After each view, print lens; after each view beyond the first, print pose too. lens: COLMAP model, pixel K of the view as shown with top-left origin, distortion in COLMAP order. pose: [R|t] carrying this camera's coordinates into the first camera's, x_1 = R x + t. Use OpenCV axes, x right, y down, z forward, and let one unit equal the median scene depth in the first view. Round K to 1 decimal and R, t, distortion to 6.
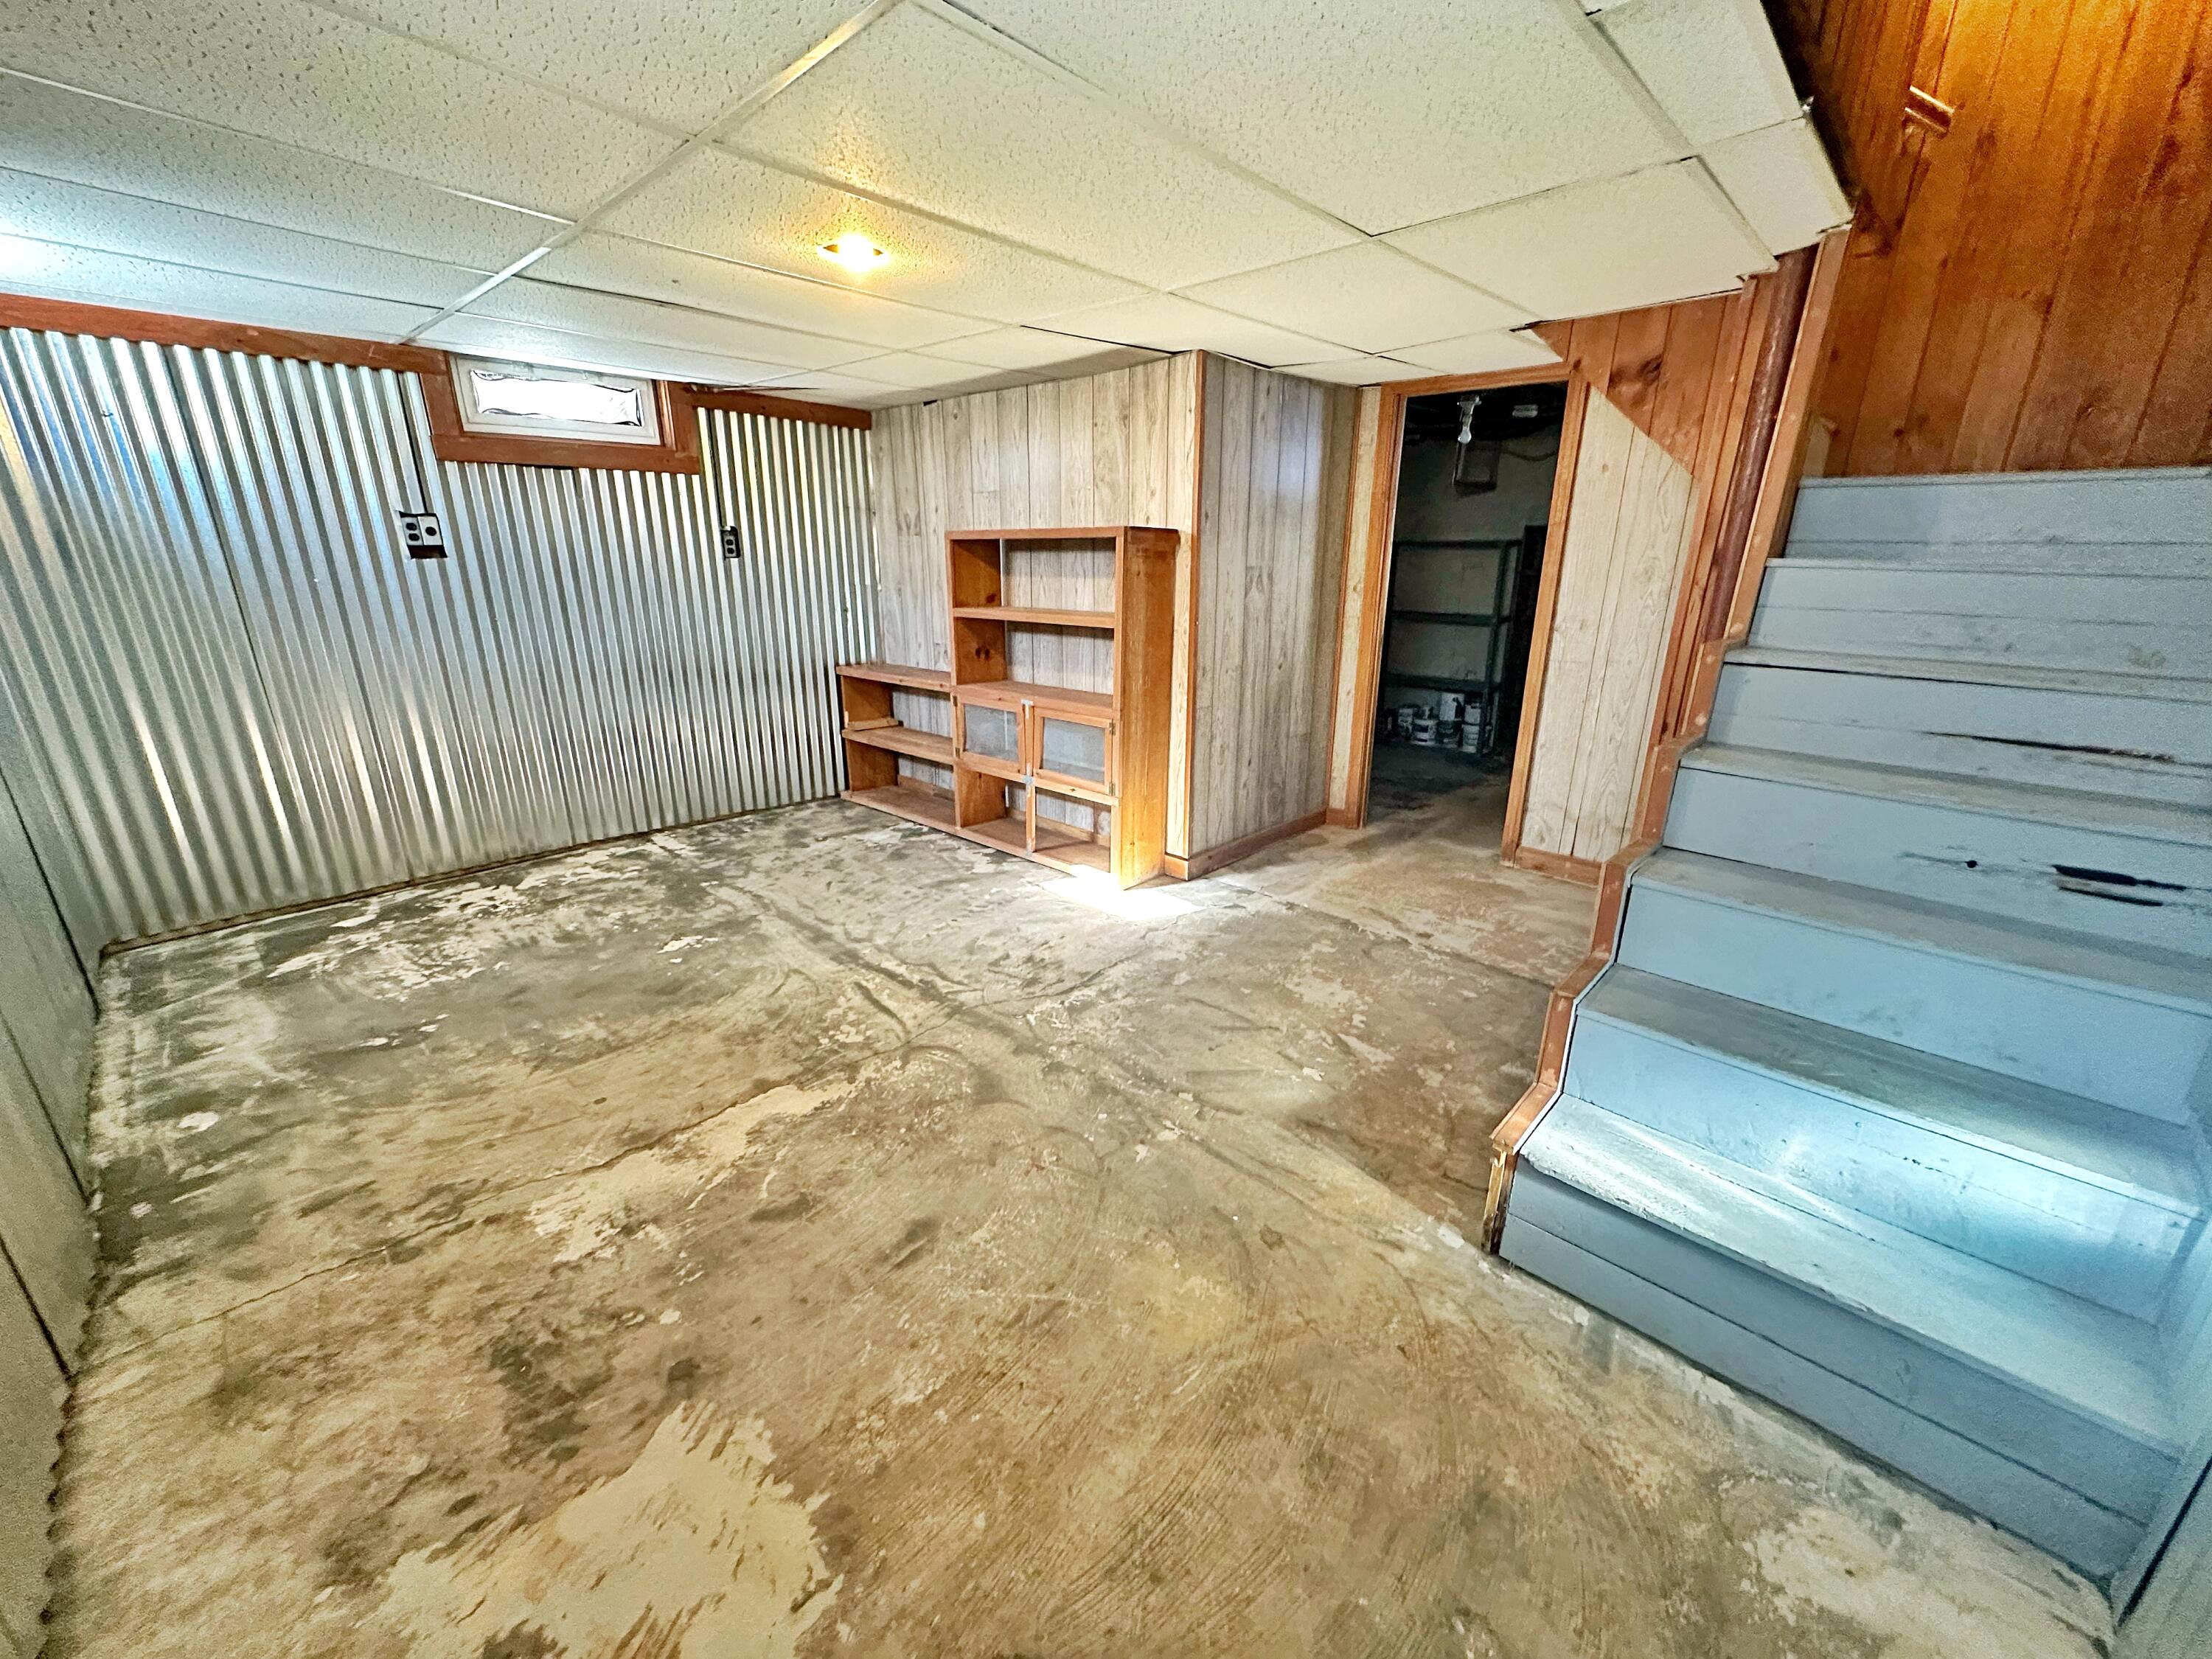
lens RADIAL K [[882.5, 0, 1095.9], [0, 882.5, 846.3], [0, 0, 1]] dist [-0.001257, 0.000351]
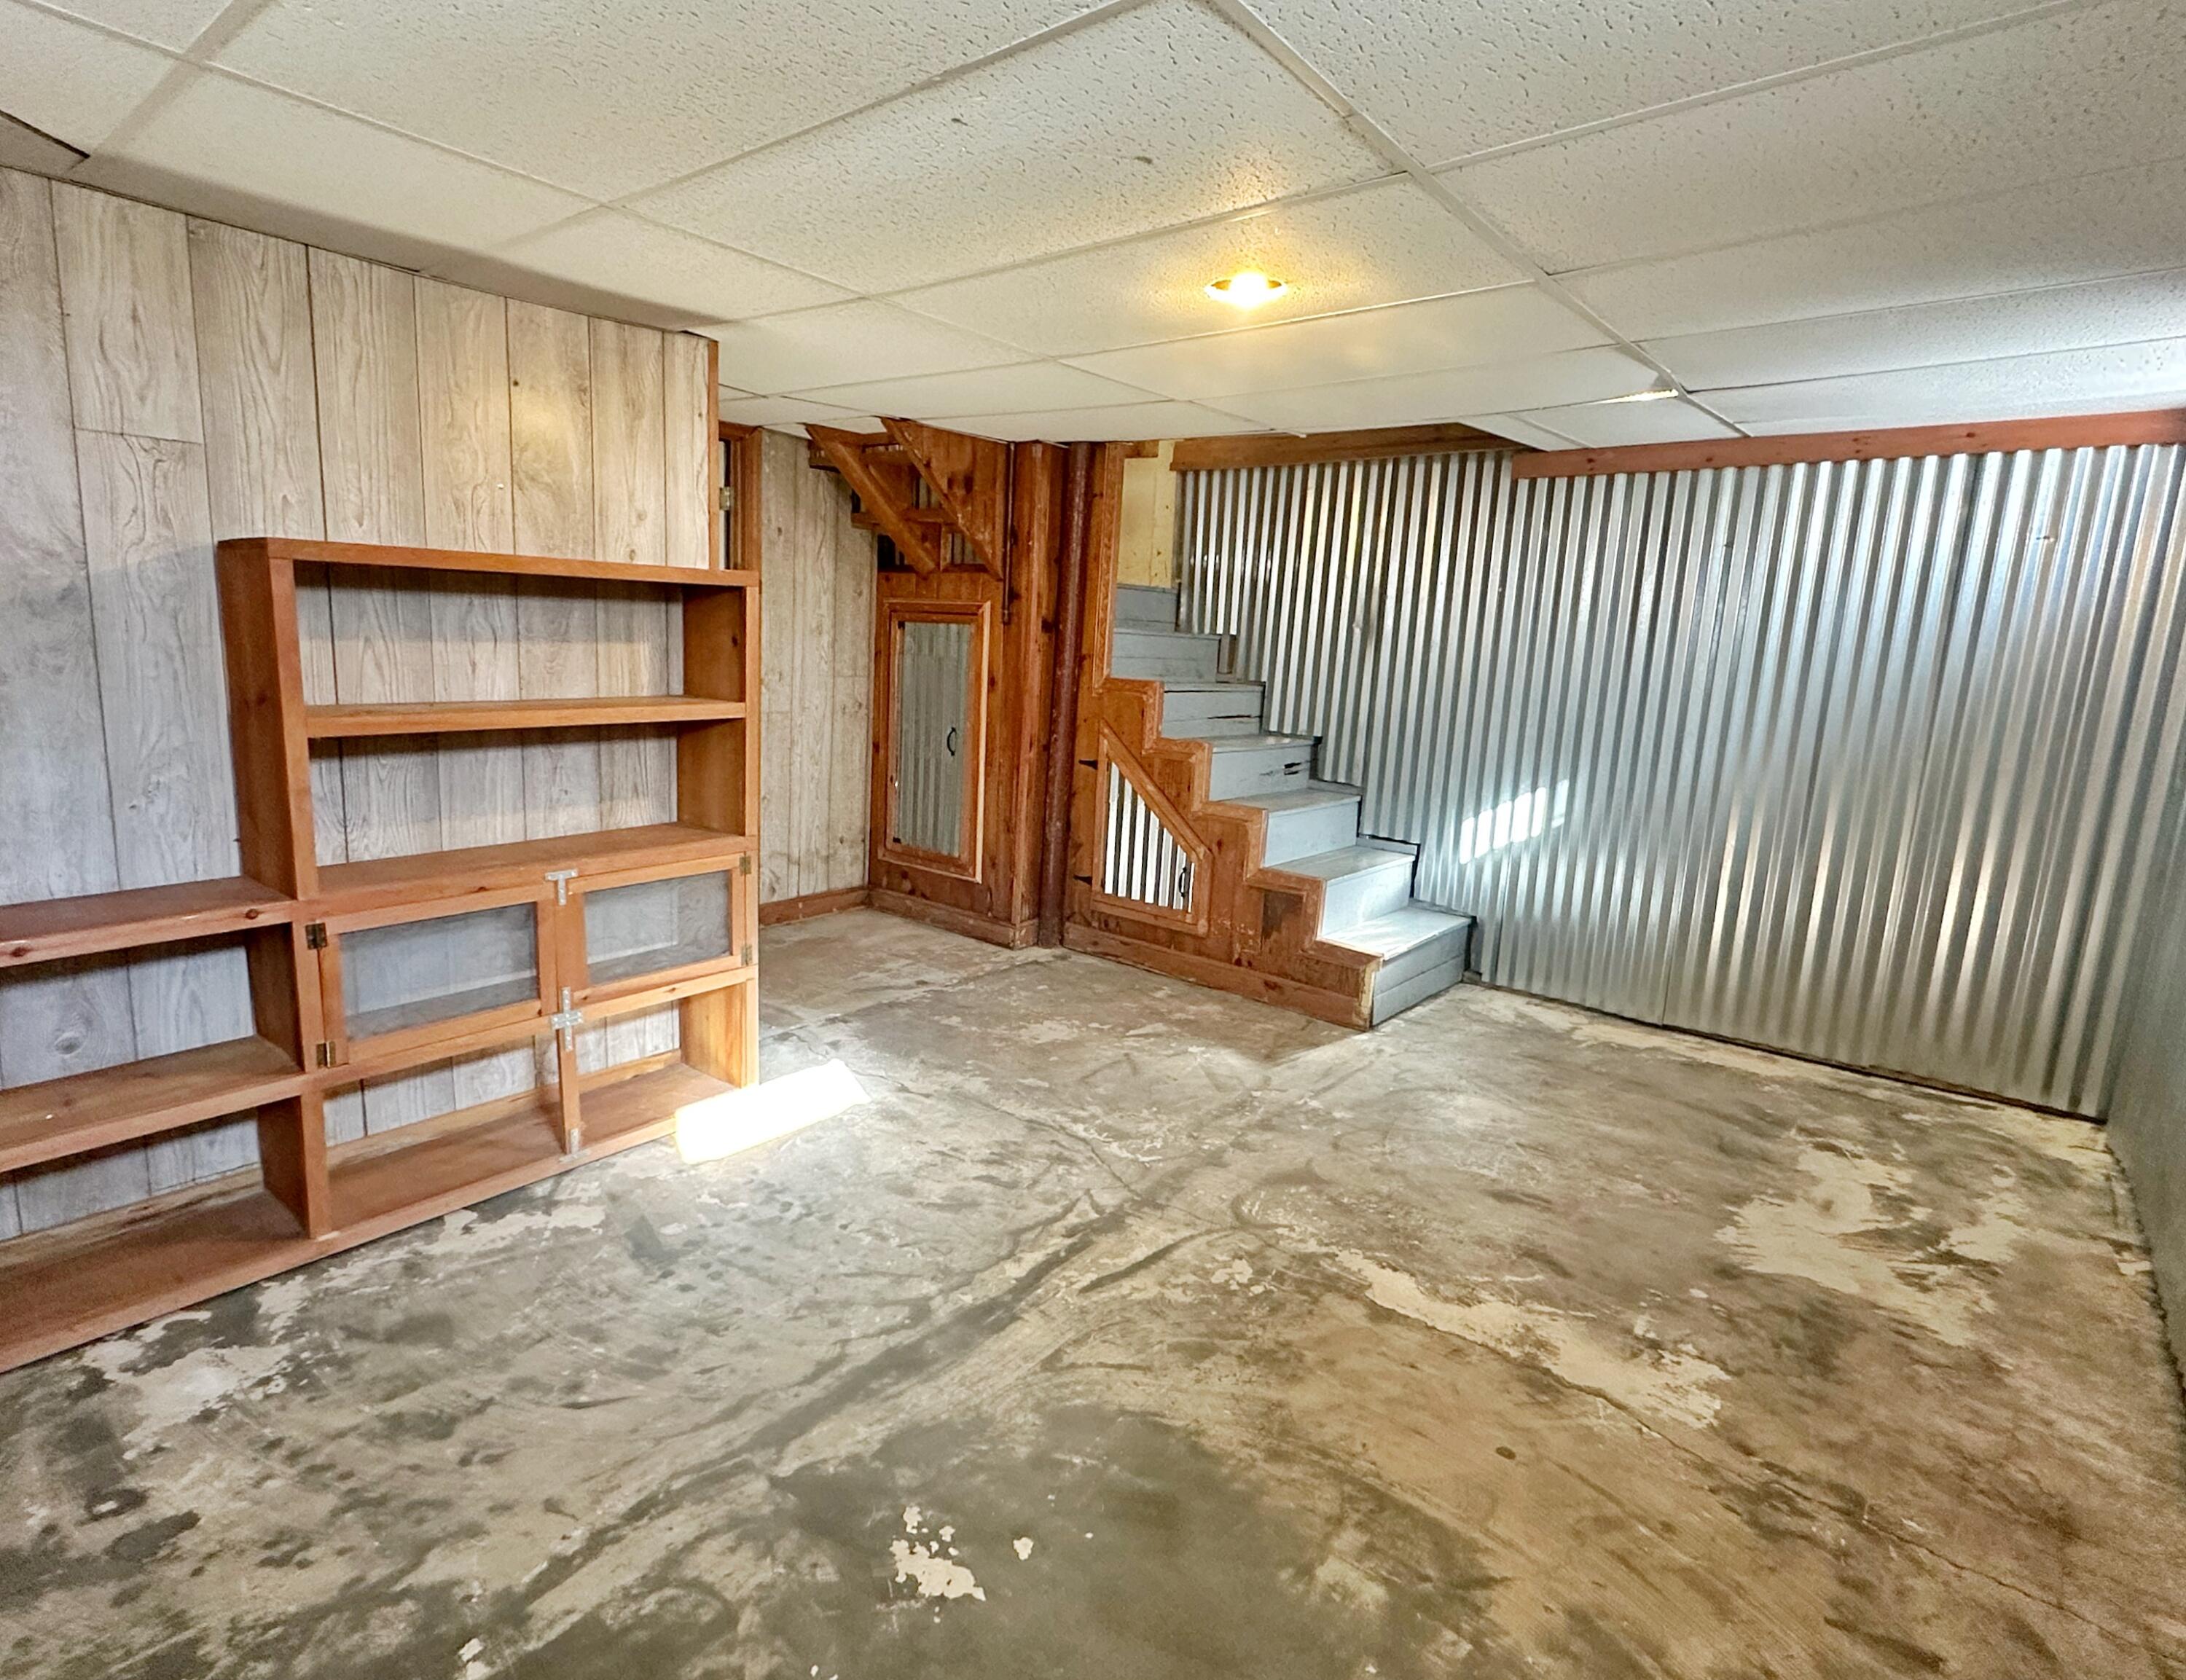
lens RADIAL K [[1115.0, 0, 1081.0], [0, 1115.0, 826.6], [0, 0, 1]] dist [0.000231, 0.000277]
pose [[-0.077337, -0.185631, 0.979571, -1.050586], [0.272296, 0.941228, 0.199862, -0.334099], [-0.959101, 0.282190, -0.022245, 0.989534]]
